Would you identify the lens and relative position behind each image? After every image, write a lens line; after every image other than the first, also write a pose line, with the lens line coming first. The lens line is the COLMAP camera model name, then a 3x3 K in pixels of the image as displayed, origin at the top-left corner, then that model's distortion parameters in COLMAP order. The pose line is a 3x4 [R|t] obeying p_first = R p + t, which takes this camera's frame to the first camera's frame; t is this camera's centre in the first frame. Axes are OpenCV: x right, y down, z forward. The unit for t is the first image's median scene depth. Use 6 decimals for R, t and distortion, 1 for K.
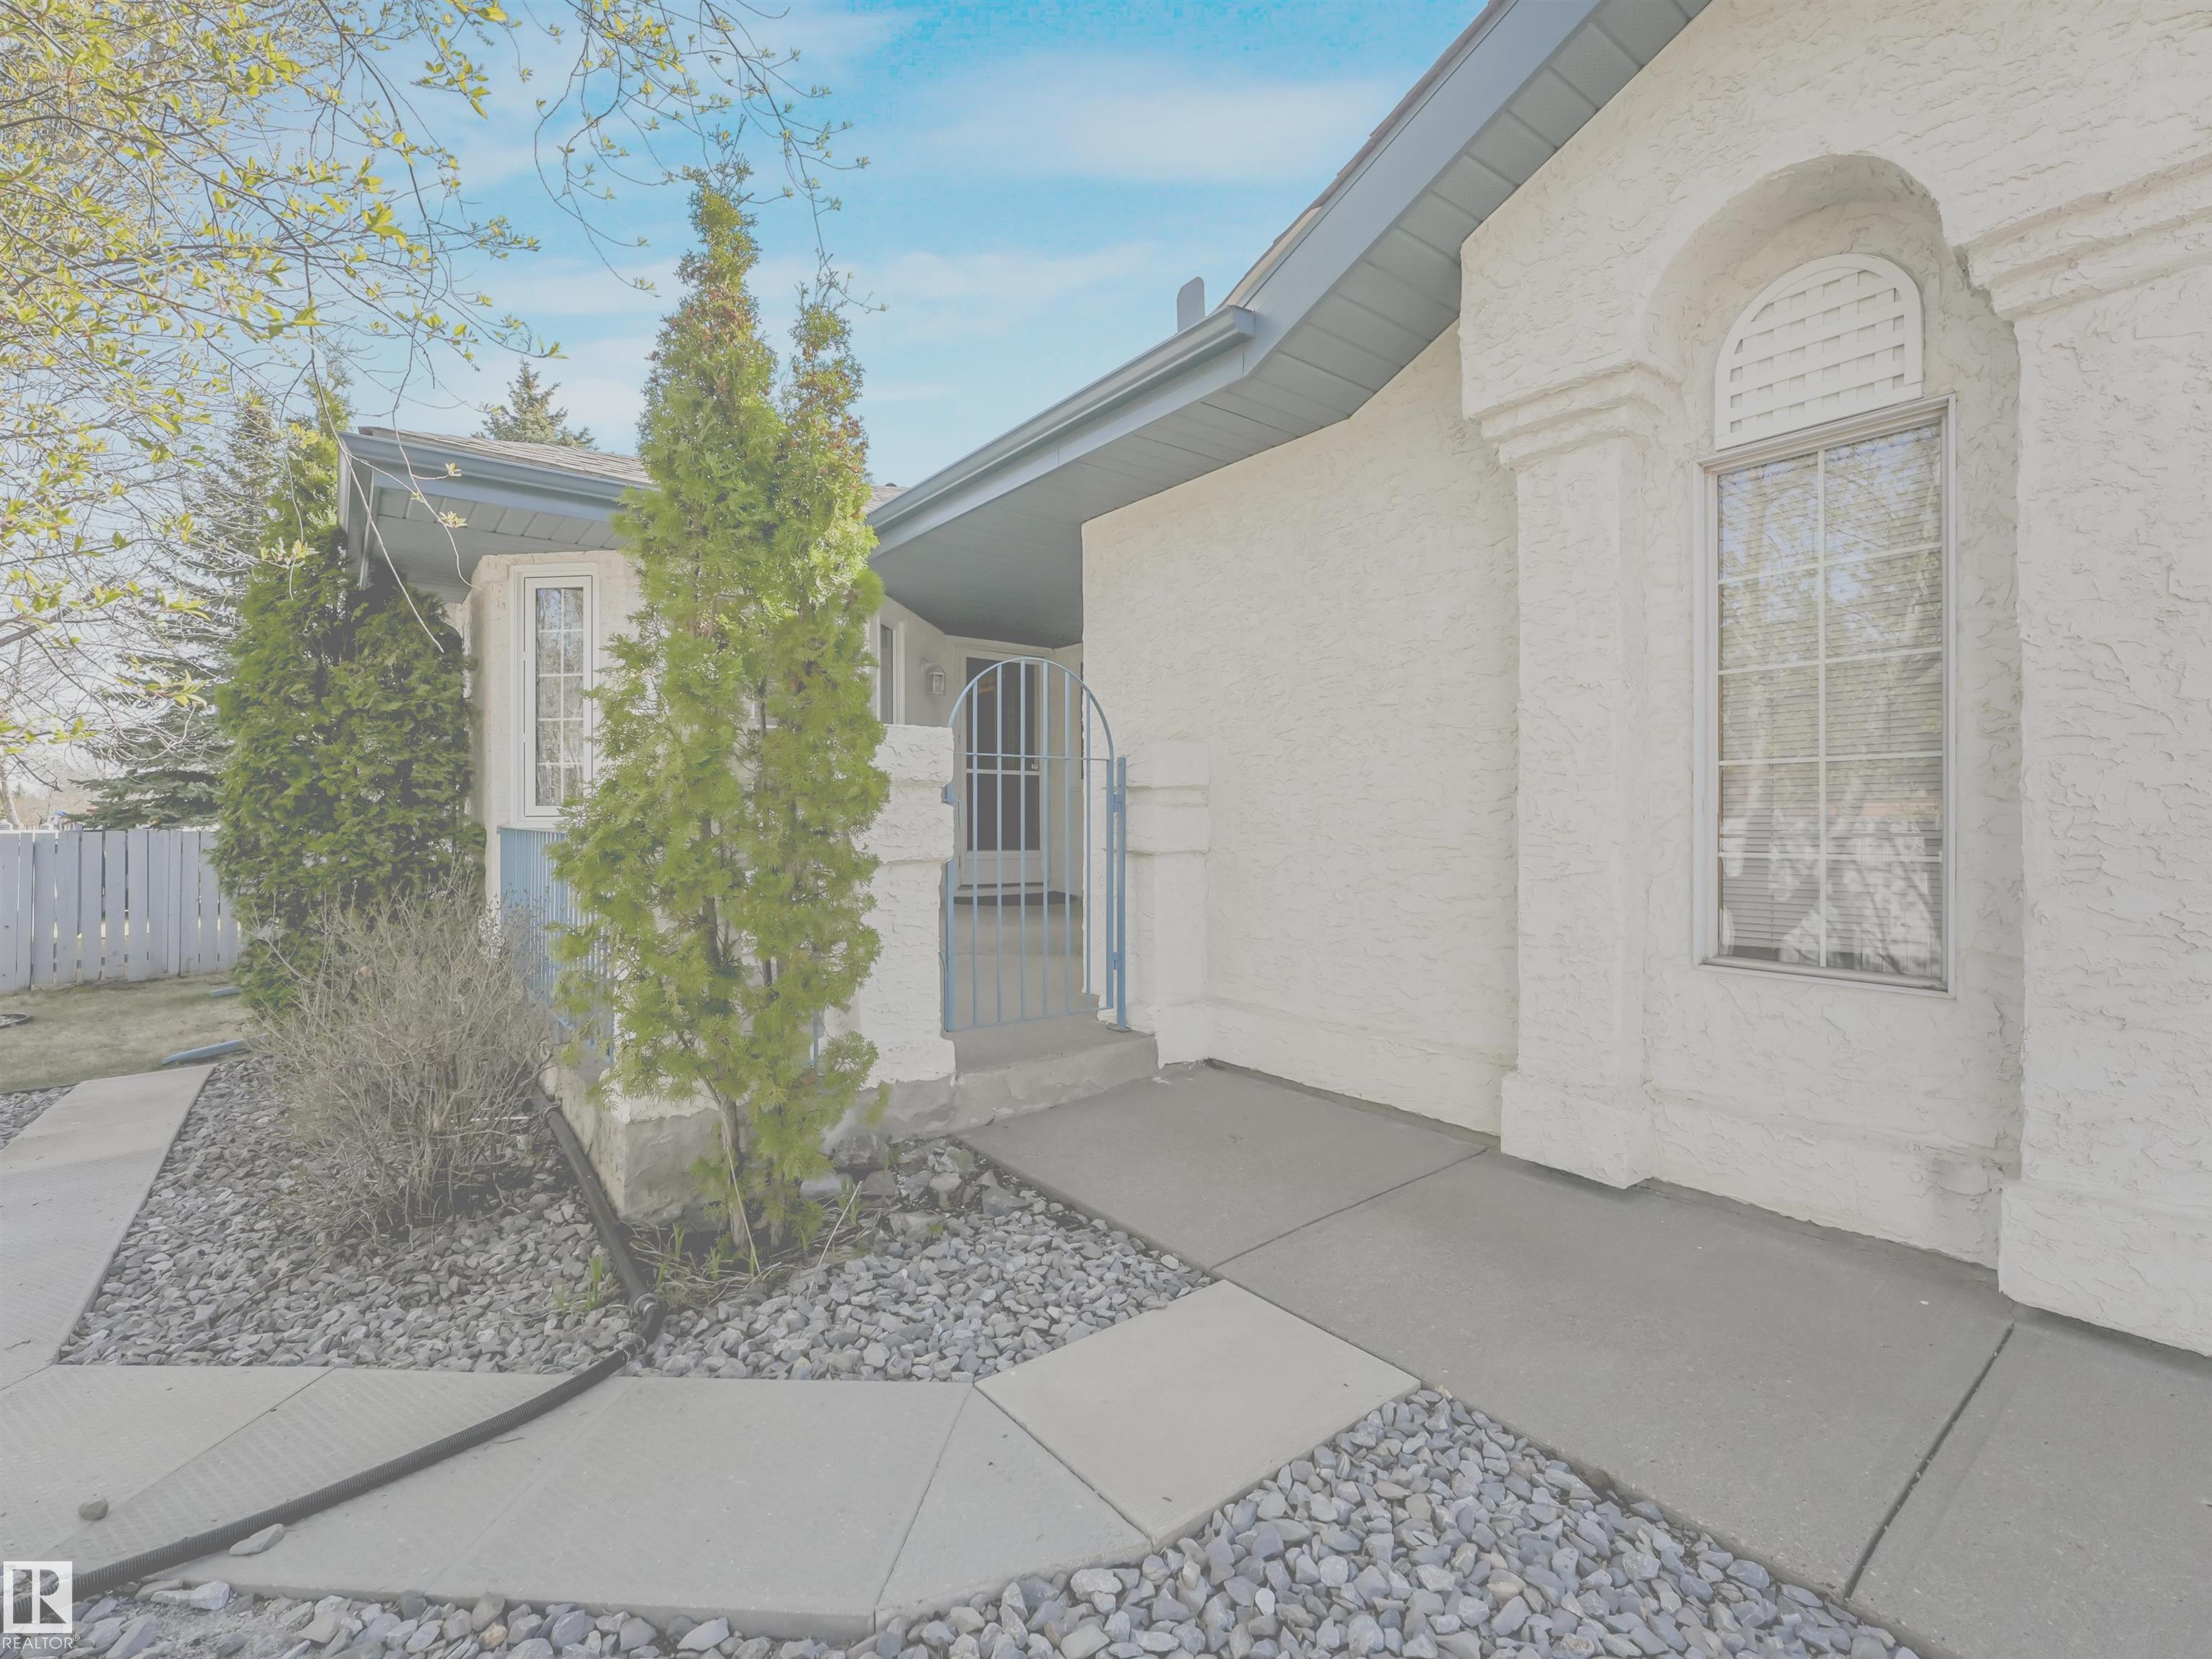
lens RADIAL K [[986.7, 0, 1106.1], [0, 986.7, 821.9], [0, 0, 1]] dist [-0.004454, 0.000493]
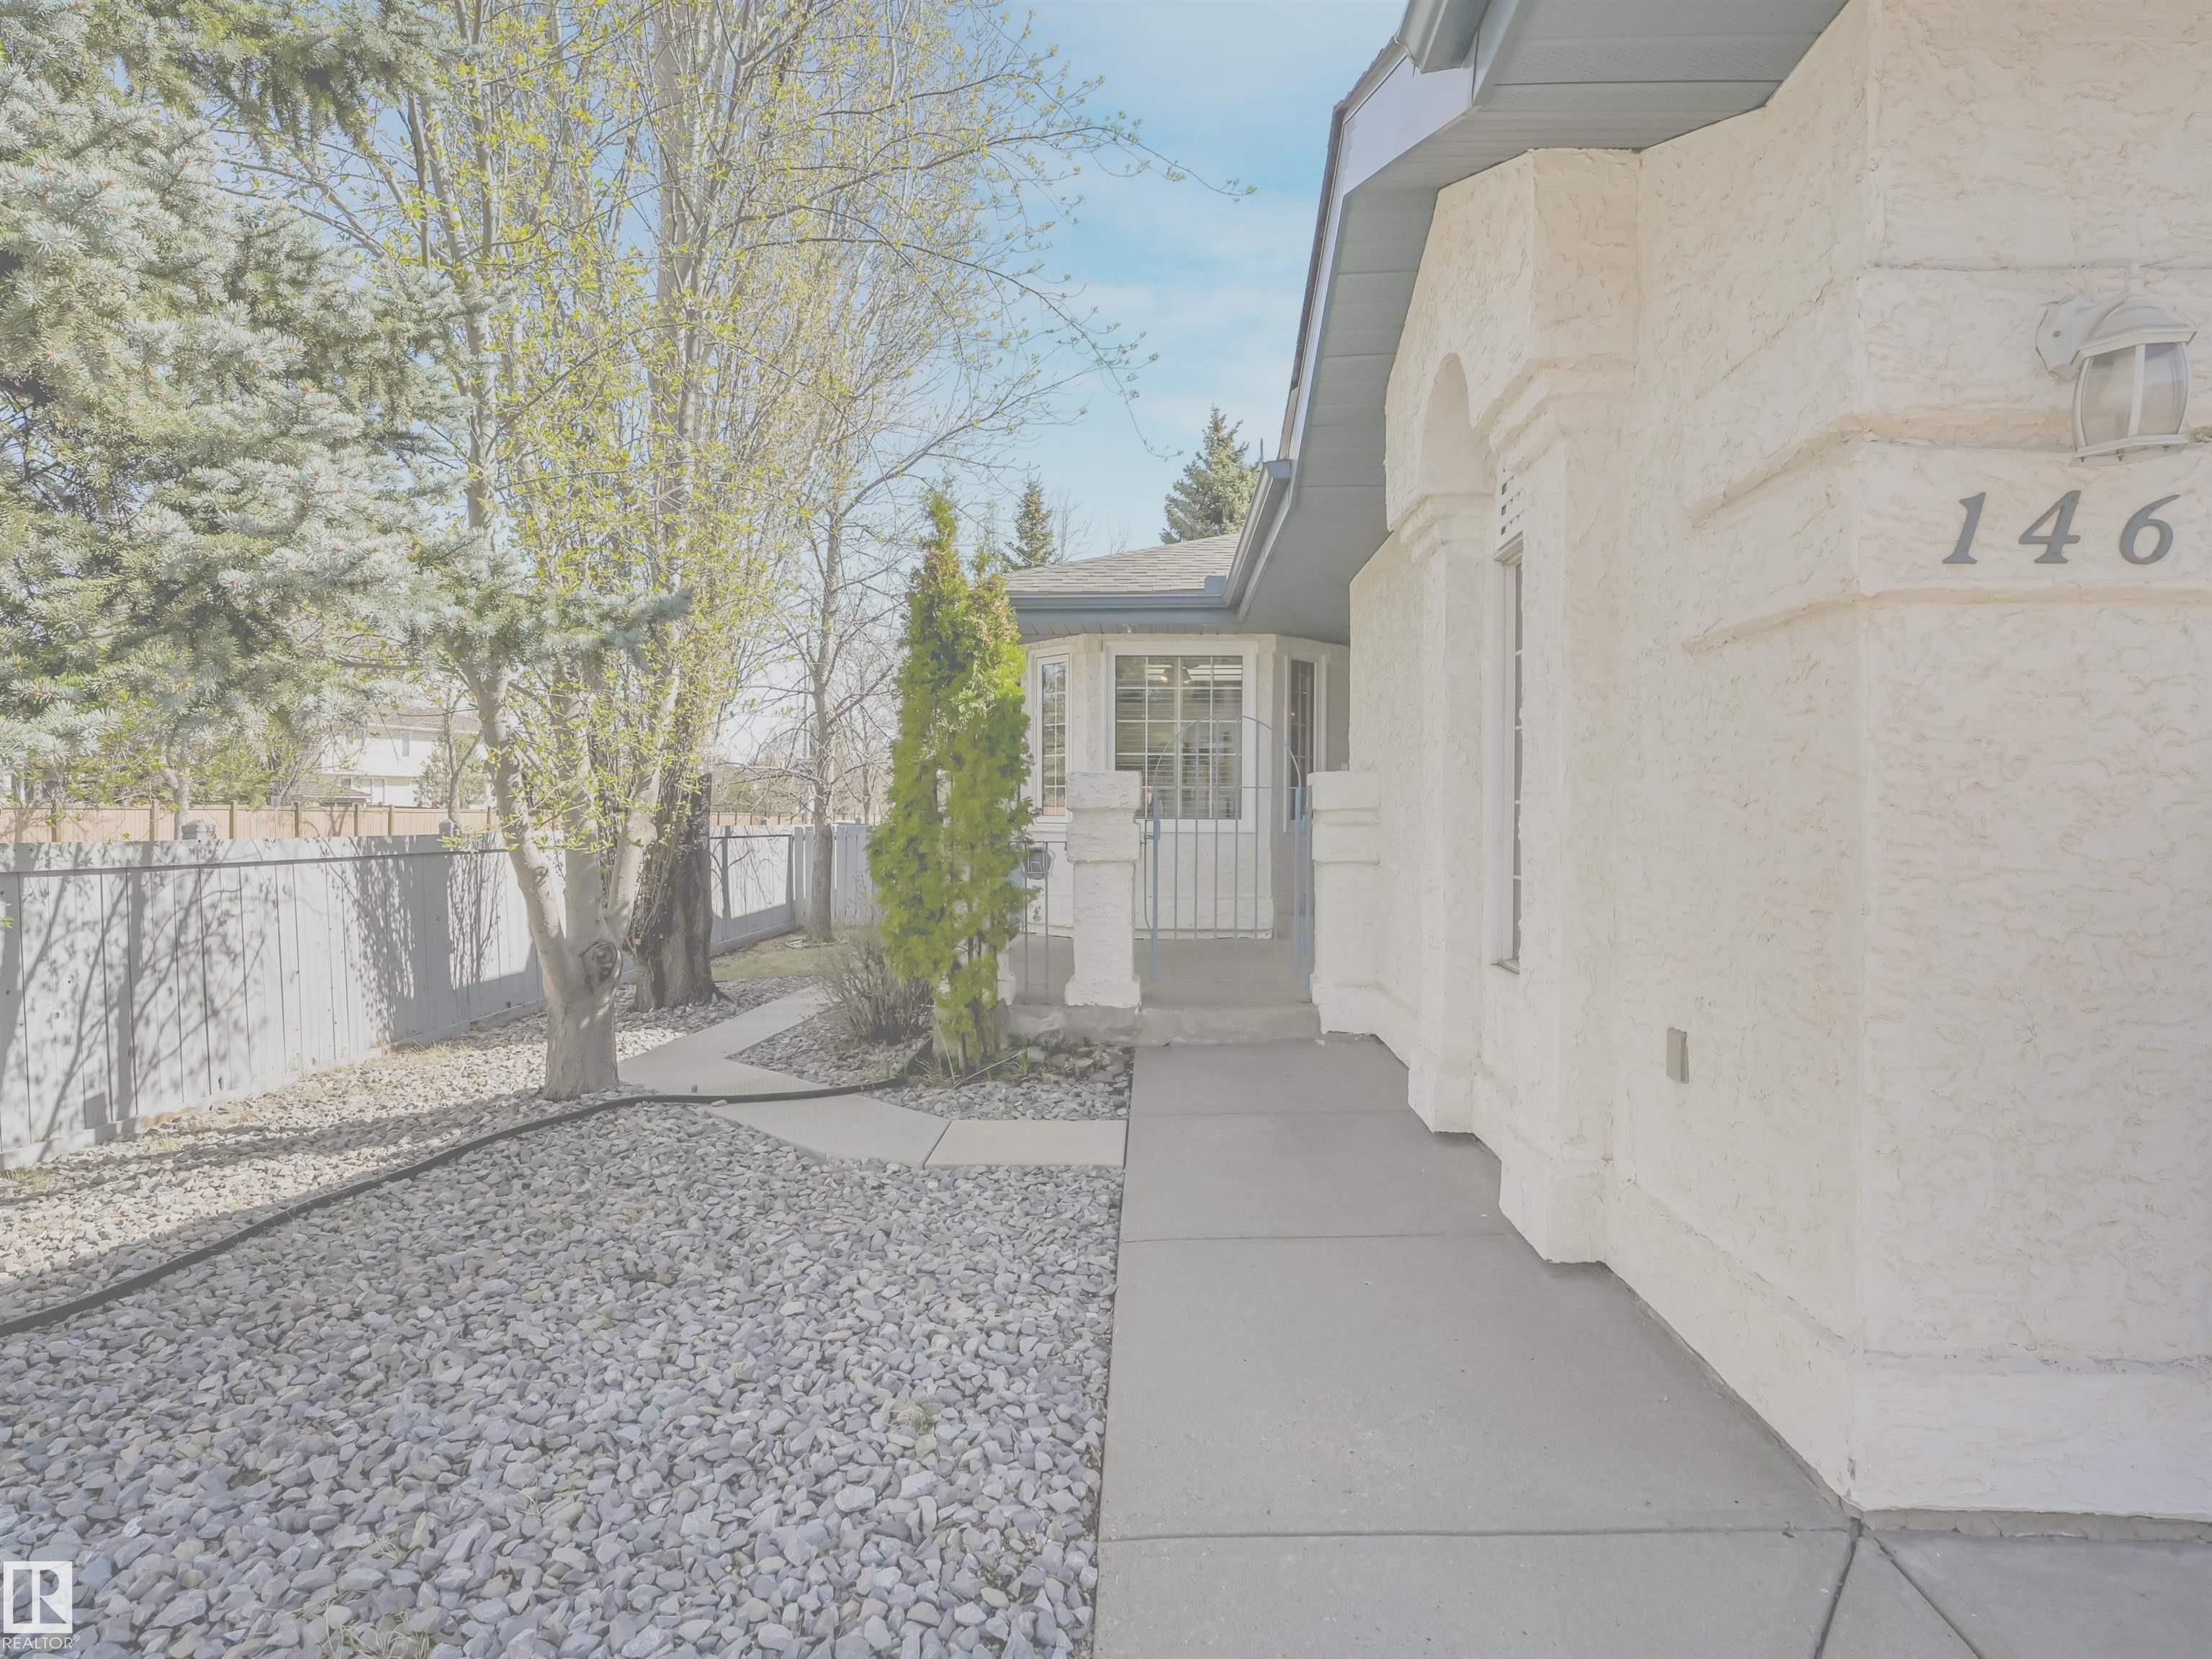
lens RADIAL K [[1112.3, 0, 1116.5], [0, 1112.3, 833.7], [0, 0, 1]] dist [-0.006006, -0.000915]
pose [[0.768017, 0.016597, -0.640214, 0.753592], [-0.006843, 0.999820, 0.017710, -0.027206], [0.640393, -0.009221, 0.767992, -0.250750]]
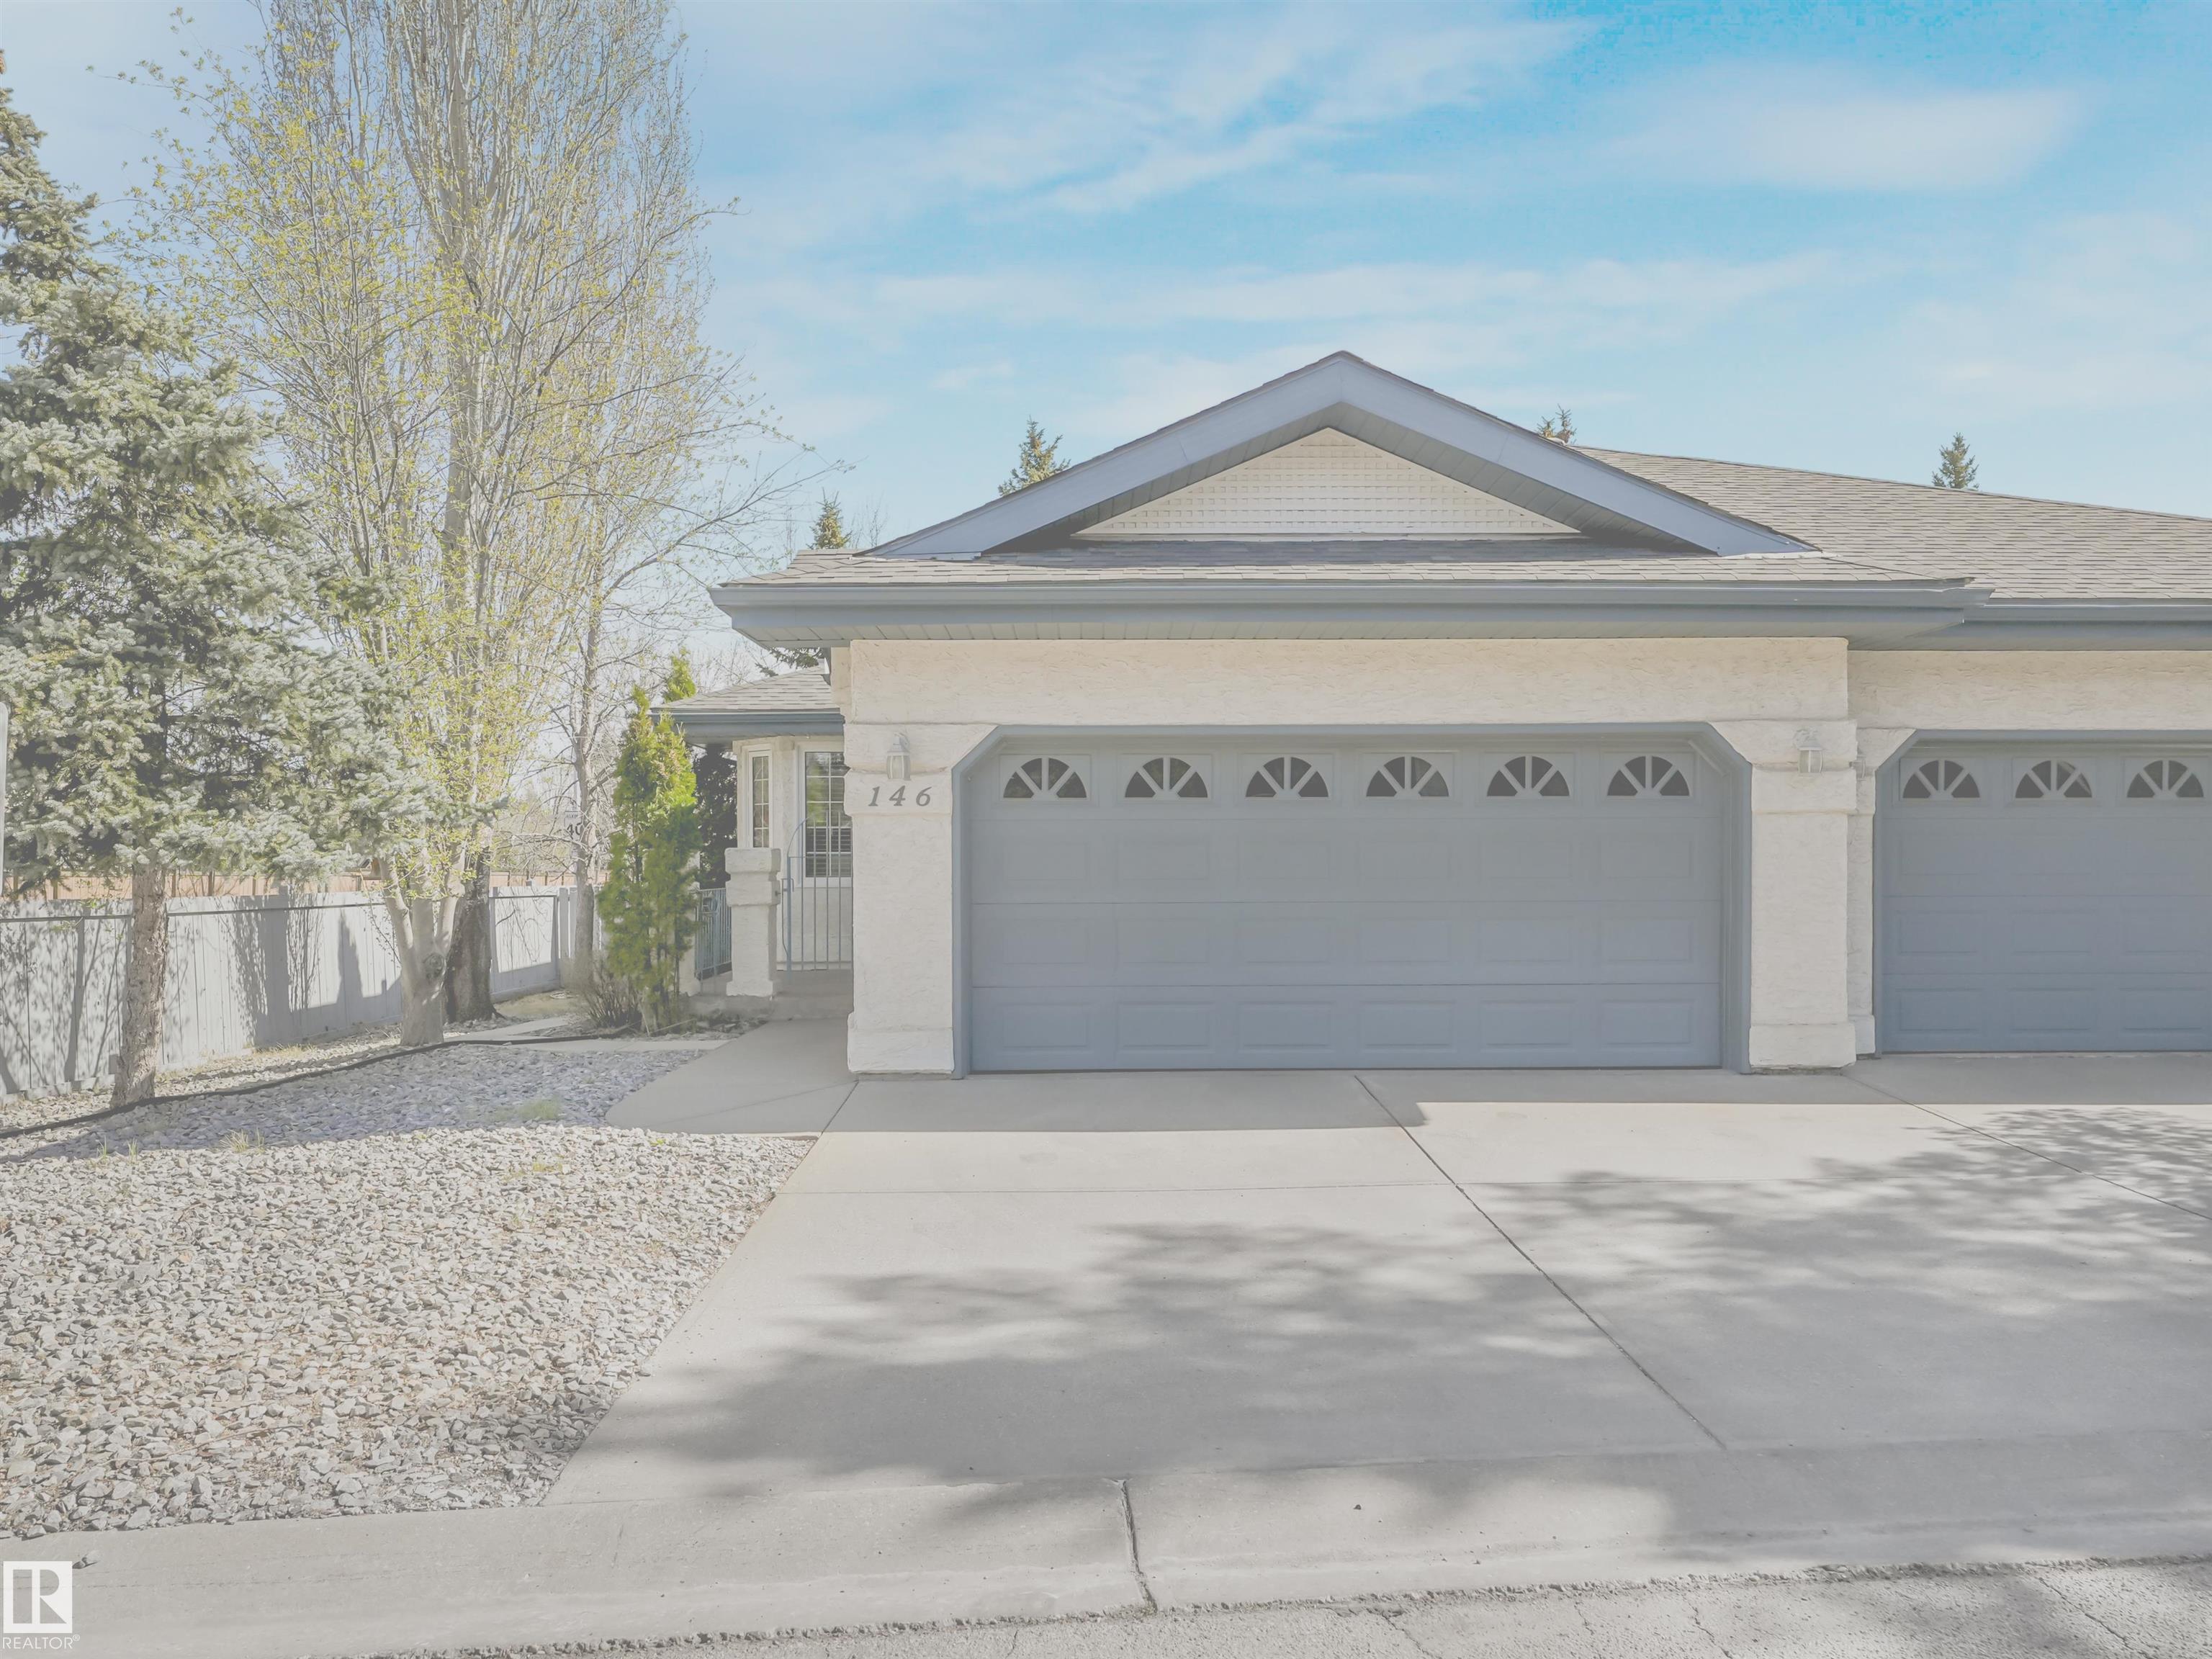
lens RADIAL K [[1554.0, 0, 1109.7], [0, 1554.0, 871.4], [0, 0, 1]] dist [-0.001135, 0.003860]
pose [[0.801026, -0.000859, -0.598629, 2.313029], [0.002641, 0.999994, 0.002099, -0.039396], [0.598624, -0.003262, 0.801024, -1.264524]]
